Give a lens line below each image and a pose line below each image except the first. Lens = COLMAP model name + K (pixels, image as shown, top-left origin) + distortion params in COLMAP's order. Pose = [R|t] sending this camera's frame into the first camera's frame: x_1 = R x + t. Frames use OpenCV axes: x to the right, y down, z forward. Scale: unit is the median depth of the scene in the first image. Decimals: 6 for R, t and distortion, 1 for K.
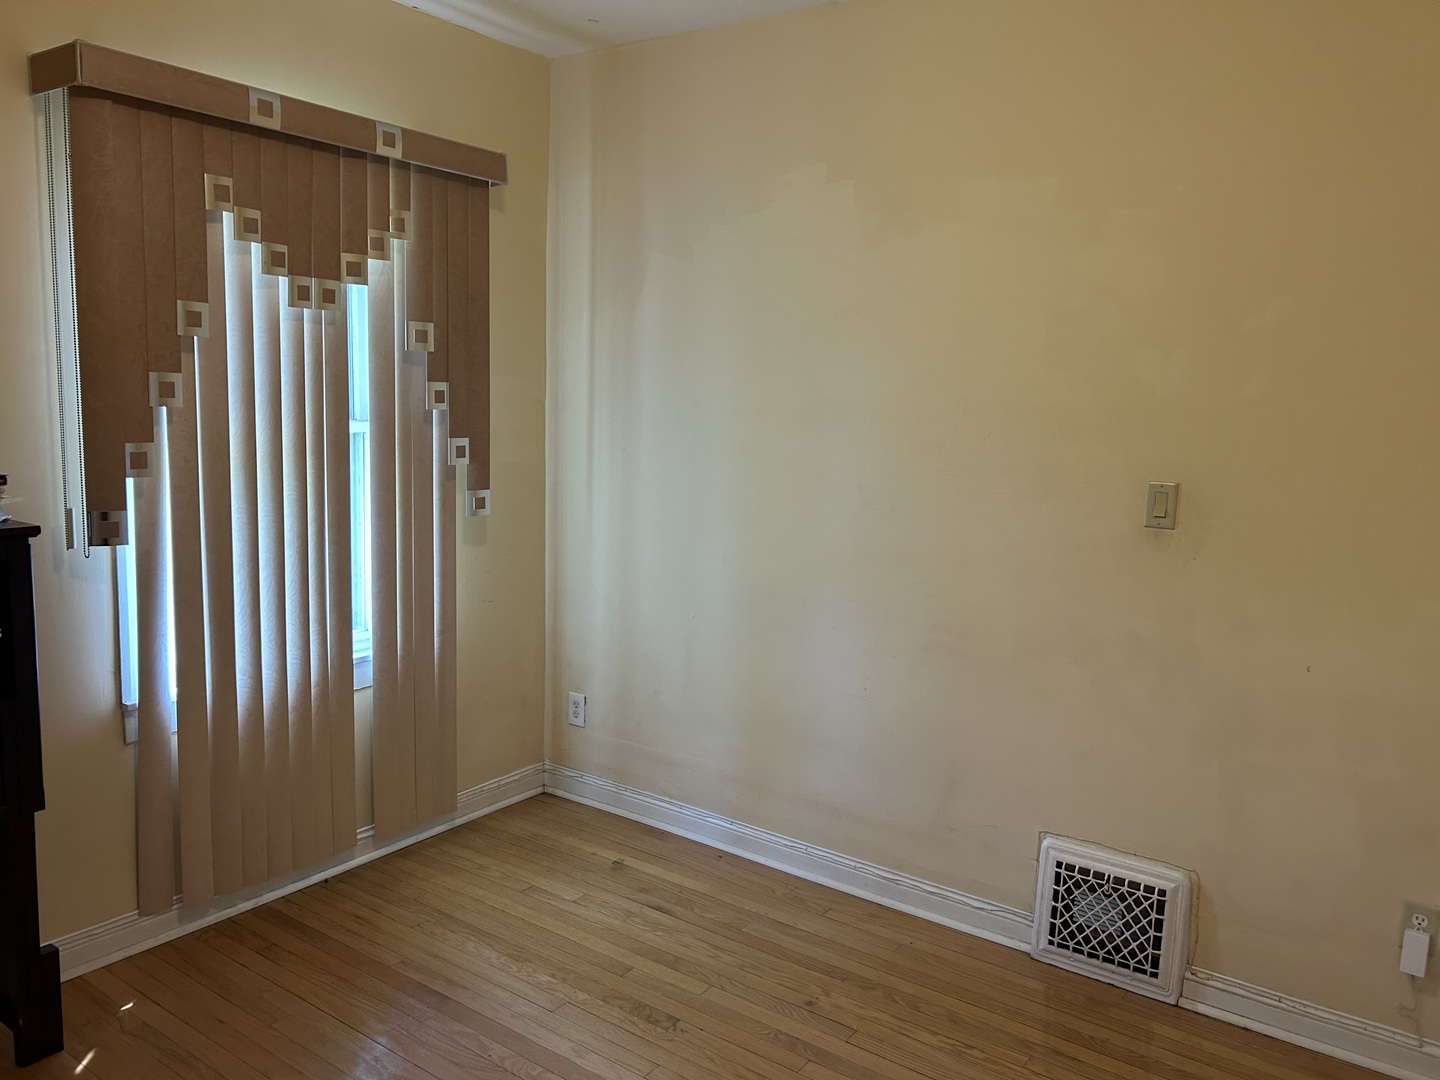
lens RADIAL K [[1063.8, 0, 721.2], [0, 1063.8, 551.1], [0, 0, 1]] dist [0.037317, -0.053670]
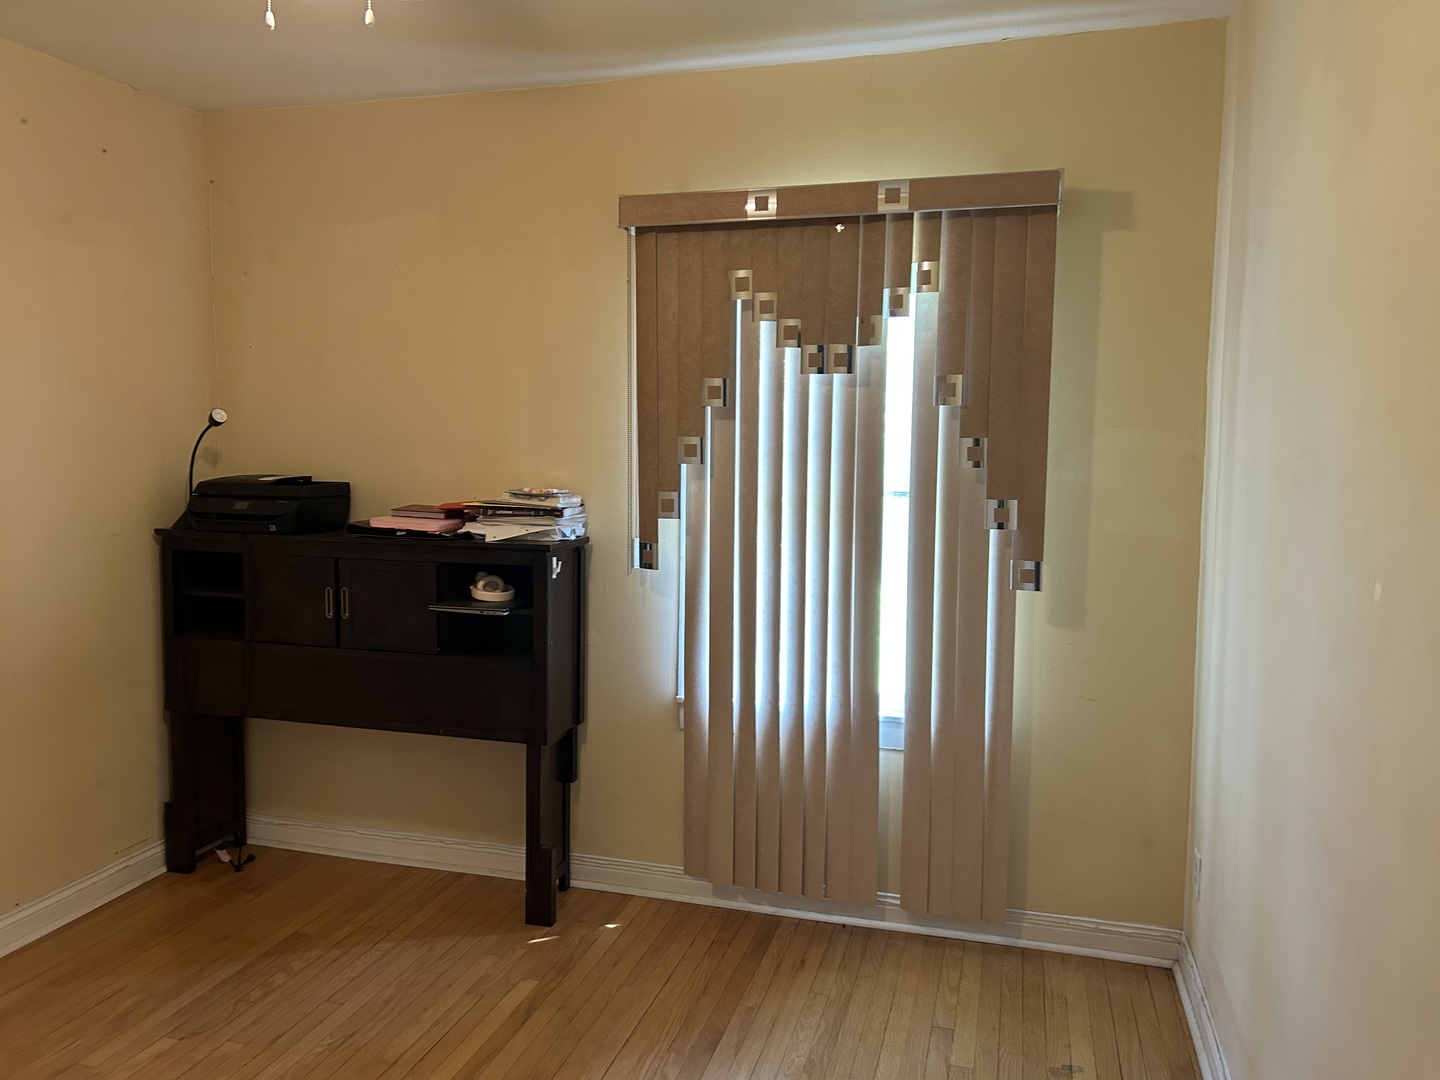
lens RADIAL K [[1063.8, 0, 721.2], [0, 1063.8, 551.1], [0, 0, 1]] dist [0.037317, -0.053670]
pose [[0.332131, 0.062680, -0.941148, 0.532270], [-0.135982, 0.990548, 0.017982, -0.049240], [0.933380, 0.122007, 0.337515, 0.503867]]
